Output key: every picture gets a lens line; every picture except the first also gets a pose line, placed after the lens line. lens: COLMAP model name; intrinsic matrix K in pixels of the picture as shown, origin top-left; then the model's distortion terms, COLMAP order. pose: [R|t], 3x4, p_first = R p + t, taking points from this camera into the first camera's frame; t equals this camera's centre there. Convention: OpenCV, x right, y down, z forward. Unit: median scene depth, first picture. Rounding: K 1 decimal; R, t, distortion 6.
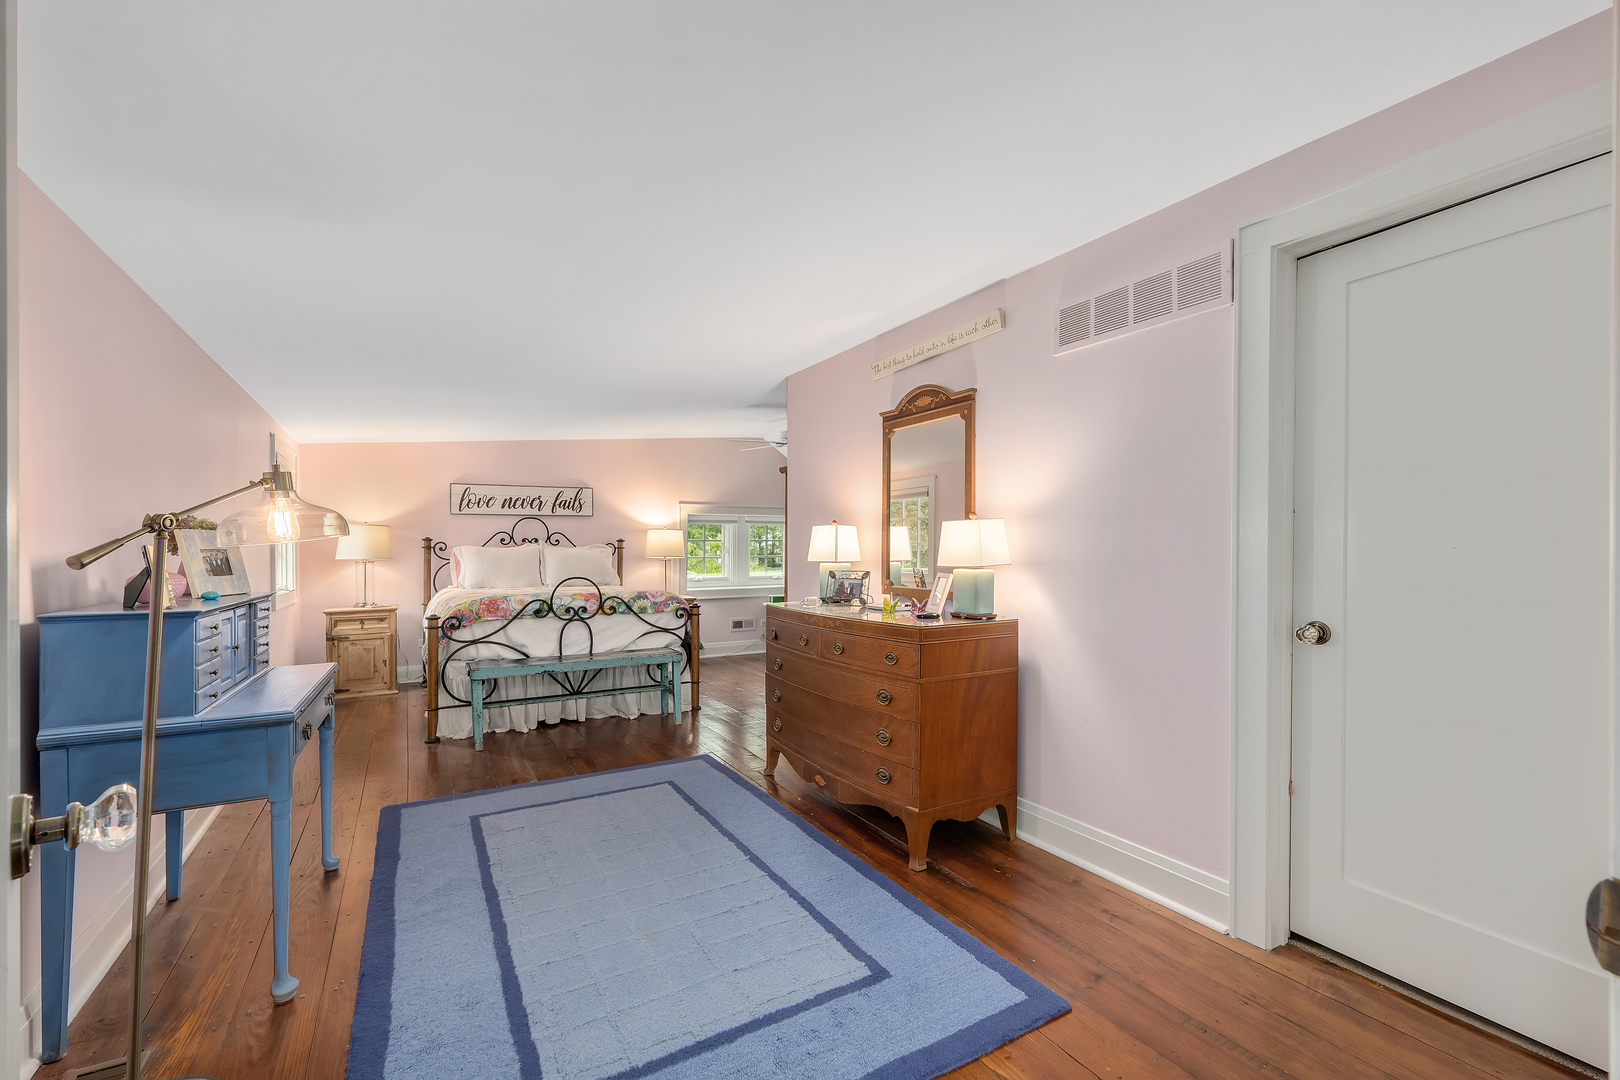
lens RADIAL K [[650.3, 0, 813.3], [0, 650.3, 544.7], [0, 0, 1]] dist [-0.001641, 0.000980]
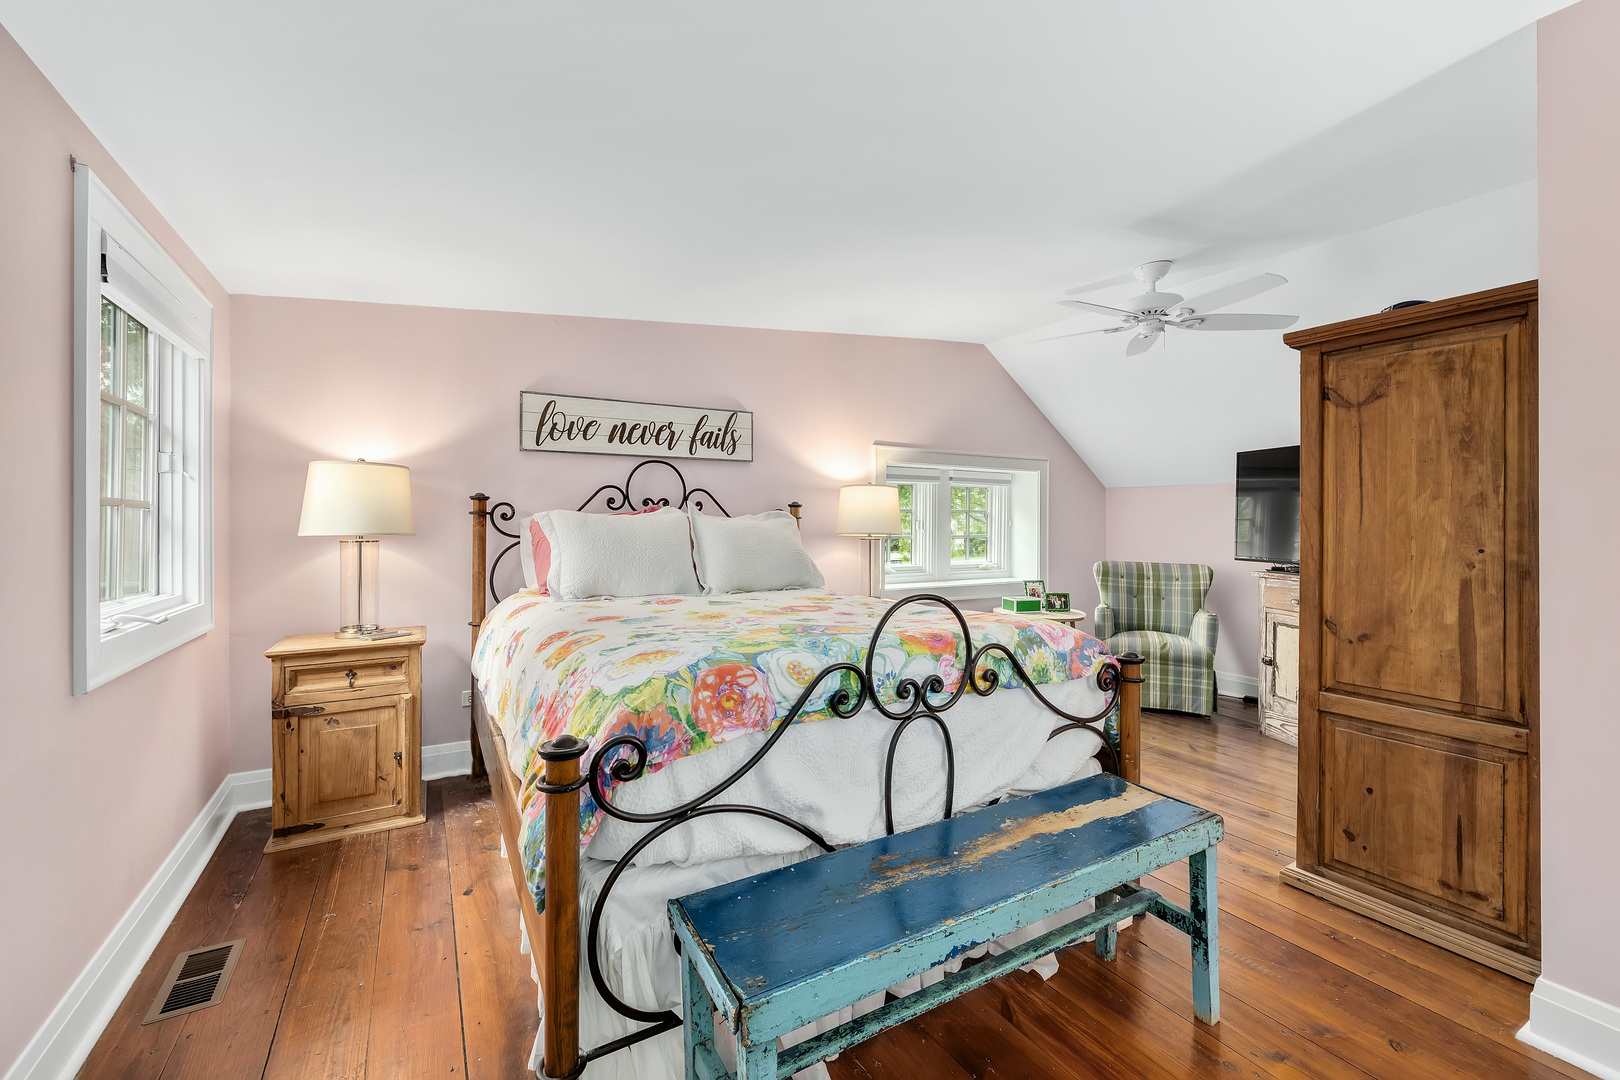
lens RADIAL K [[650.3, 0, 773.9], [0, 650.3, 522.6], [0, 0, 1]] dist [-0.001641, 0.000980]
pose [[0.998222, 0.007977, -0.059064, -0.371180], [-0.007744, 0.999961, 0.004176, 0.008744], [0.059095, -0.003712, 0.998245, 0.561466]]
